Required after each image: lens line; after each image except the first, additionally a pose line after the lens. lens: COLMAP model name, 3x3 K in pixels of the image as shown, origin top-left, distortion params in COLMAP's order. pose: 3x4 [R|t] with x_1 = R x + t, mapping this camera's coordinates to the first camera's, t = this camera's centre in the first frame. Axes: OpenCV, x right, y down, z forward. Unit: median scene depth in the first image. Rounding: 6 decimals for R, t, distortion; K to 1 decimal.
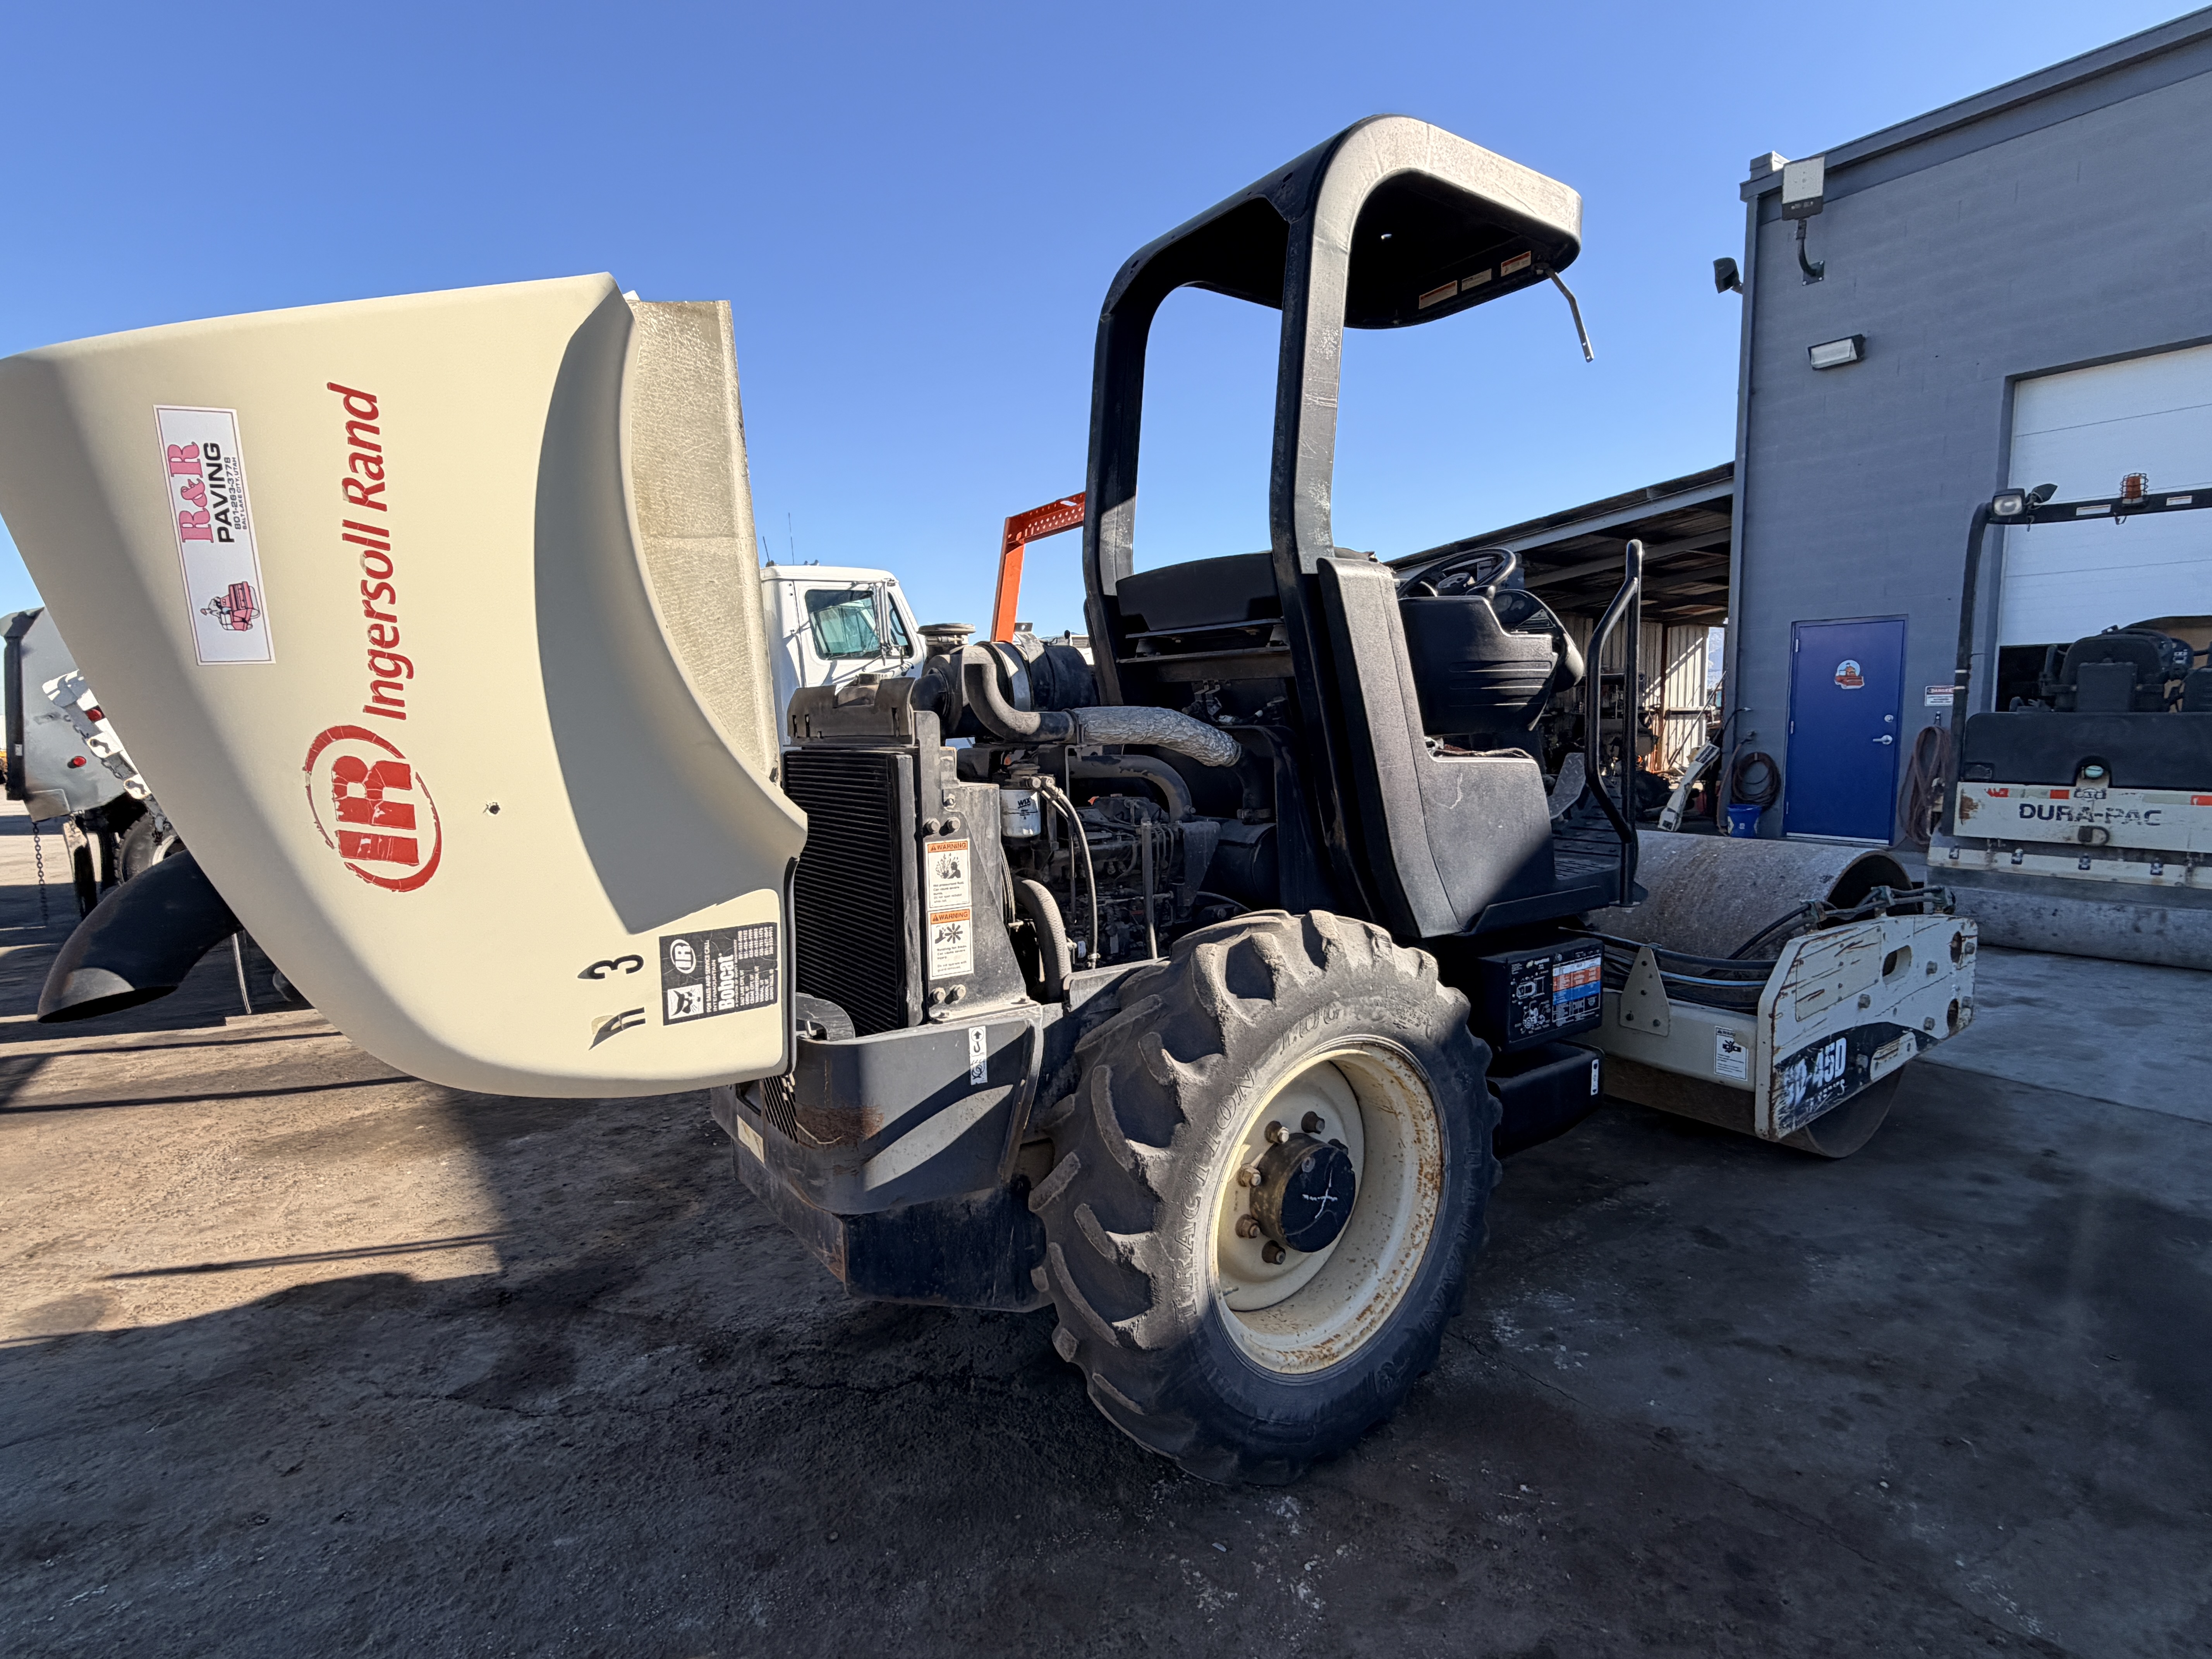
lens RADIAL K [[1124.6, 0, 1101.0], [0, 1124.6, 839.0], [0, 0, 1]] dist [0.000081, -0.001430]
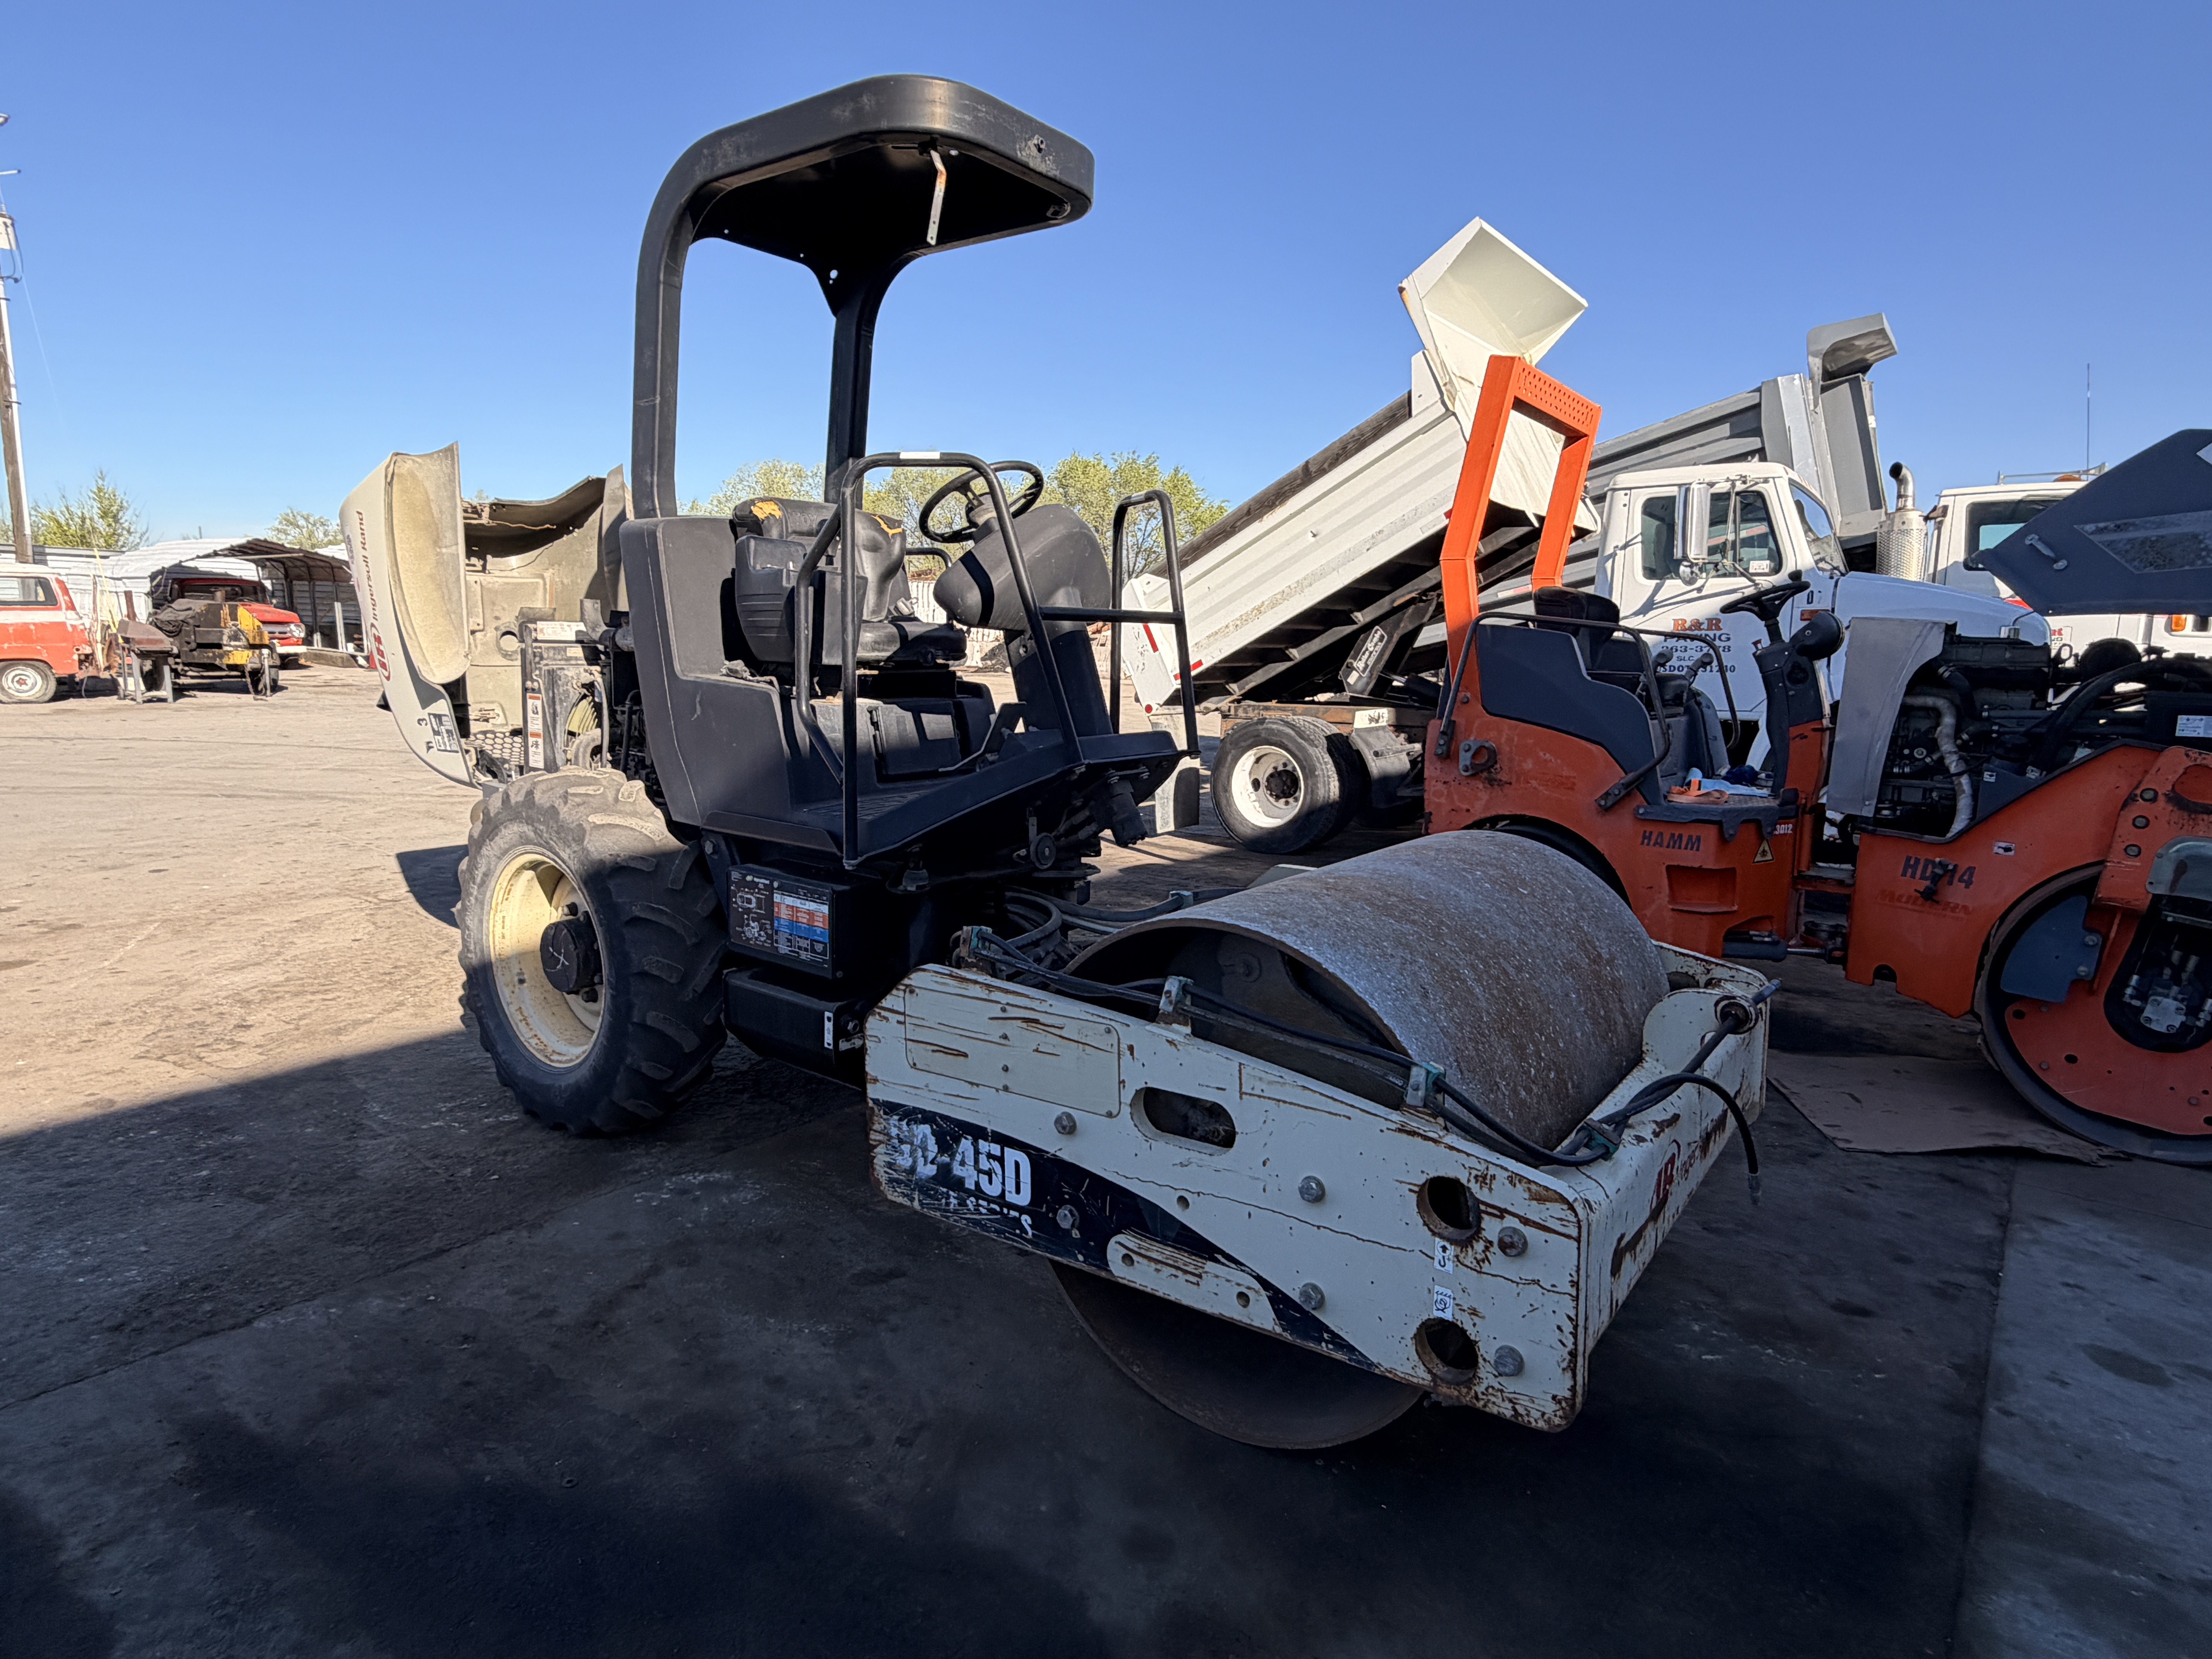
lens RADIAL K [[1244.7, 0, 1098.7], [0, 1244.7, 827.3], [0, 0, 1]] dist [-0.005935, 0.002004]
pose [[0.292266, 0.174299, -0.940319, 1.810712], [-0.133914, 0.981022, 0.140221, -0.168418], [0.946915, 0.084940, 0.310061, 1.075752]]
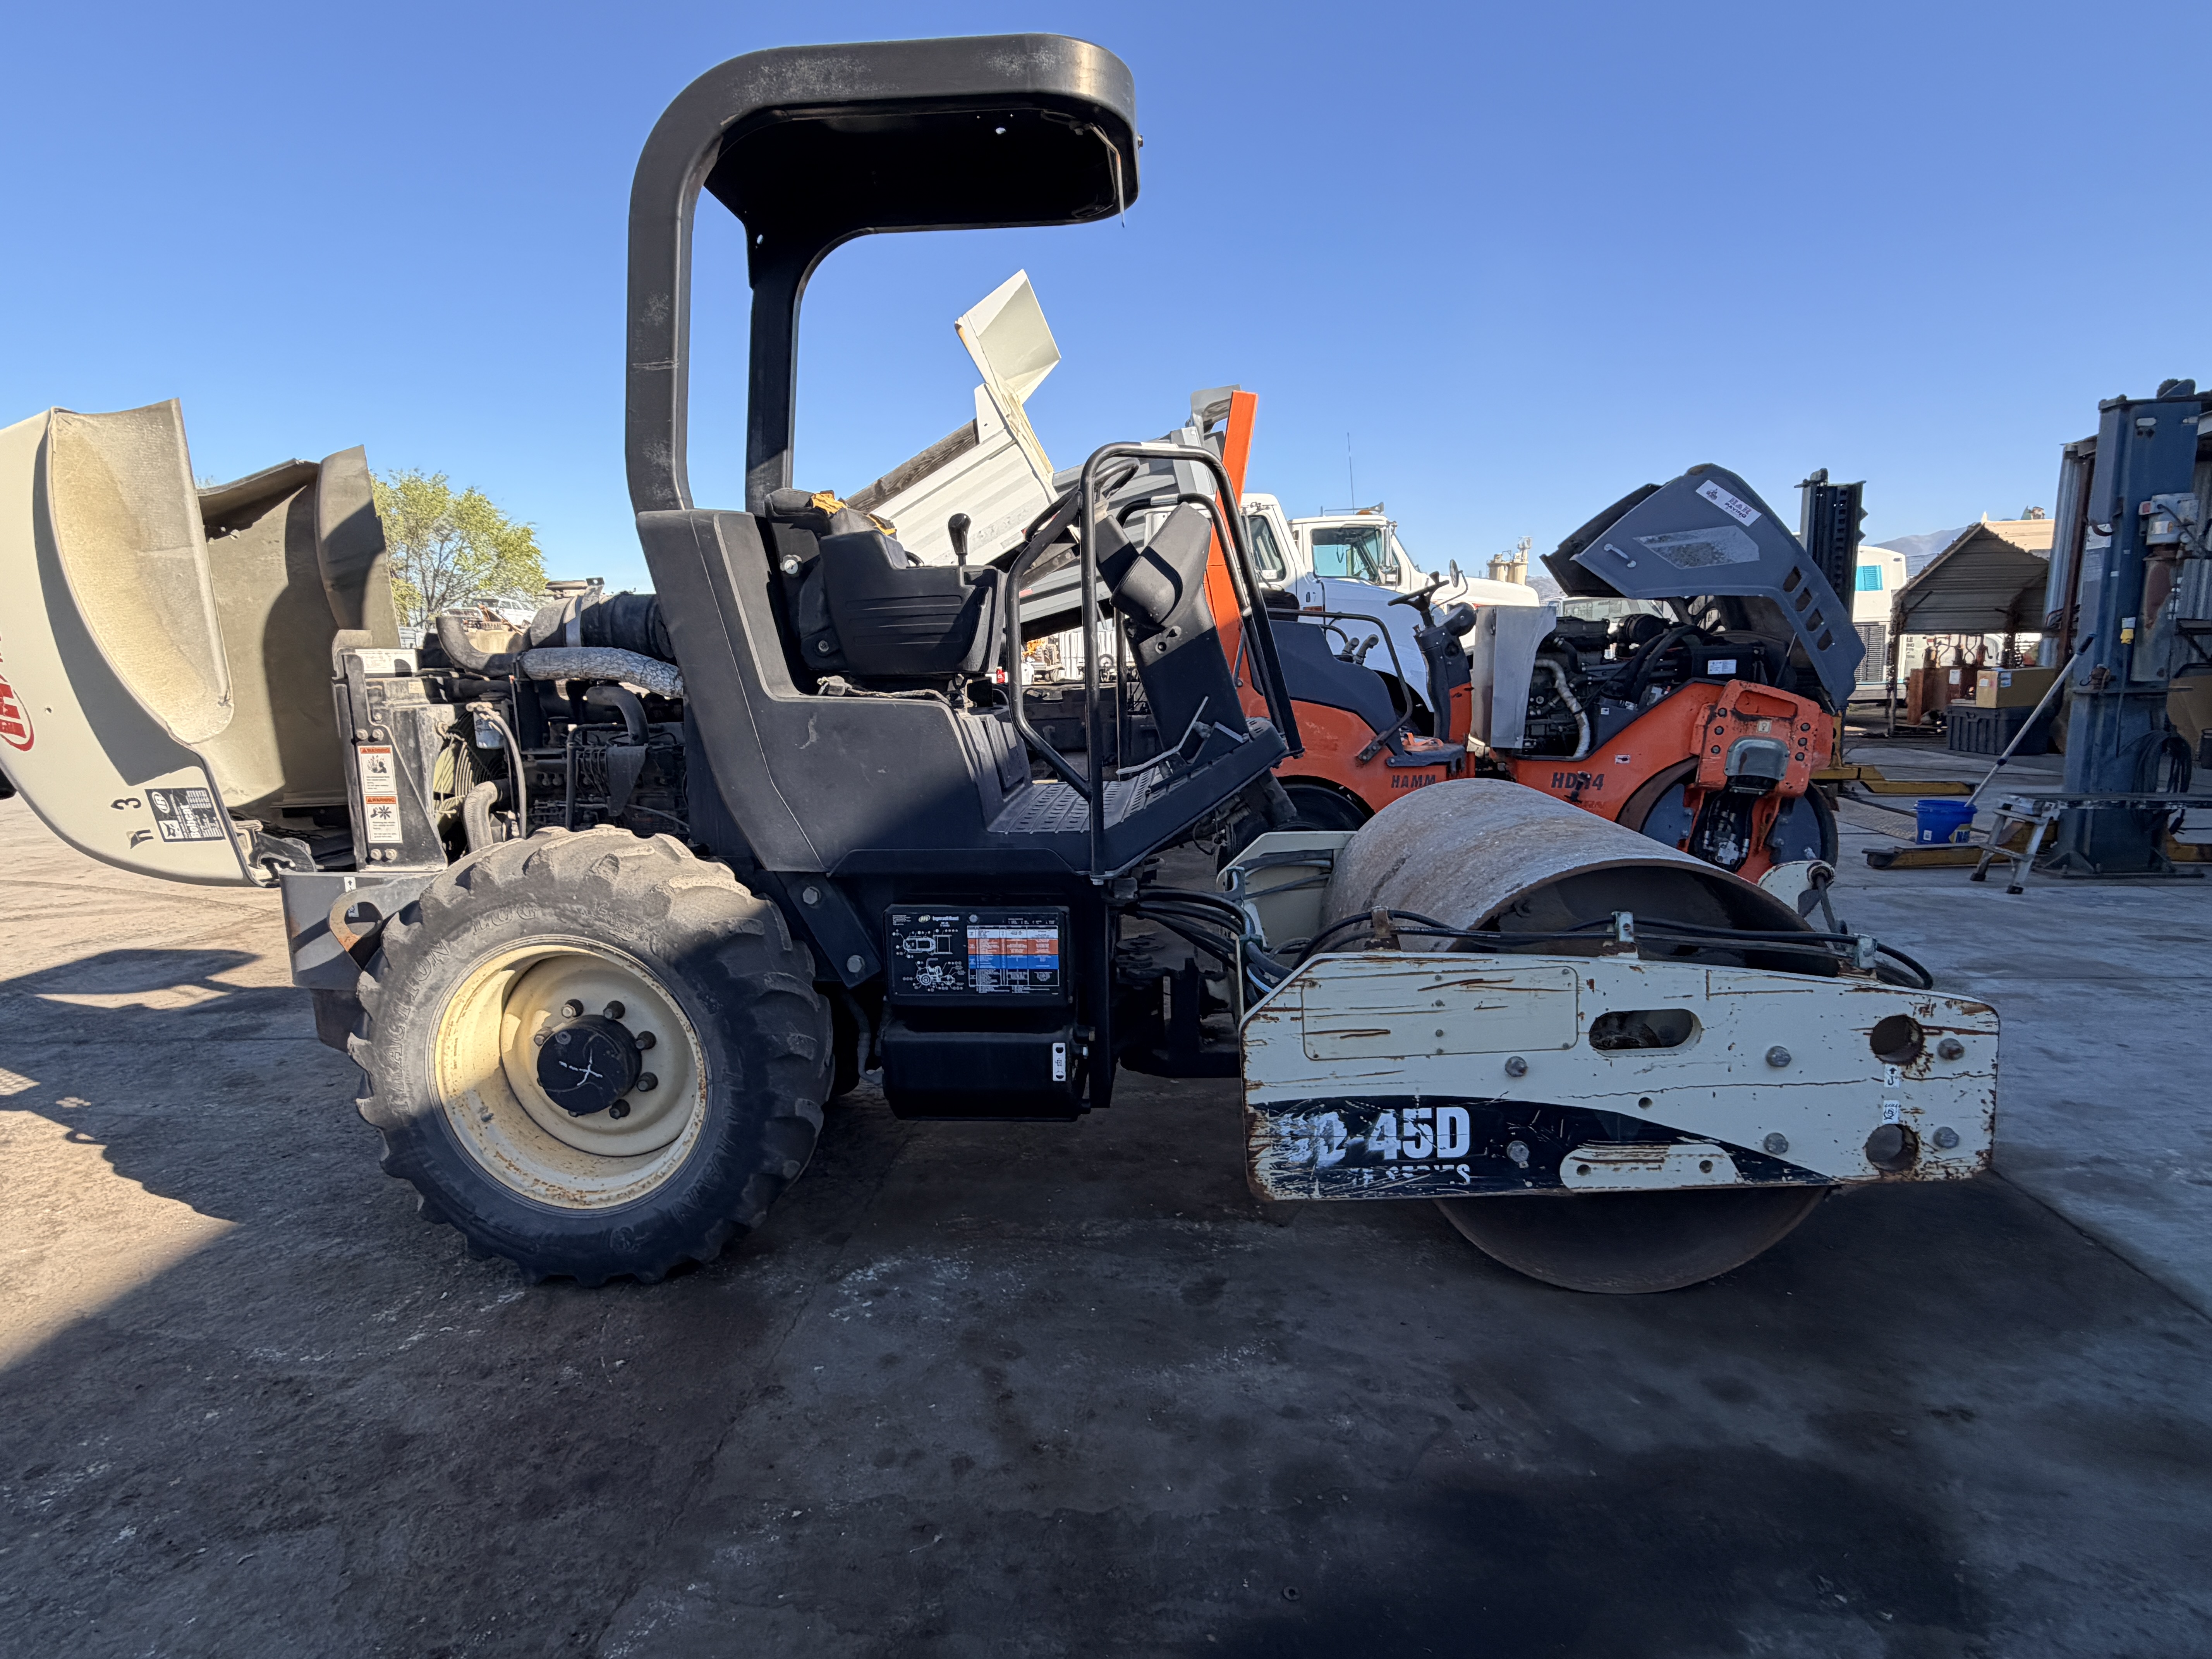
lens RADIAL K [[1124.6, 0, 1099.5], [0, 1124.6, 830.7], [0, 0, 1]] dist [0.000081, -0.001430]
pose [[0.769420, 0.105533, -0.629965, 1.239214], [-0.063559, 0.994011, 0.088890, -0.064583], [0.635573, -0.028354, 0.771520, 0.413146]]
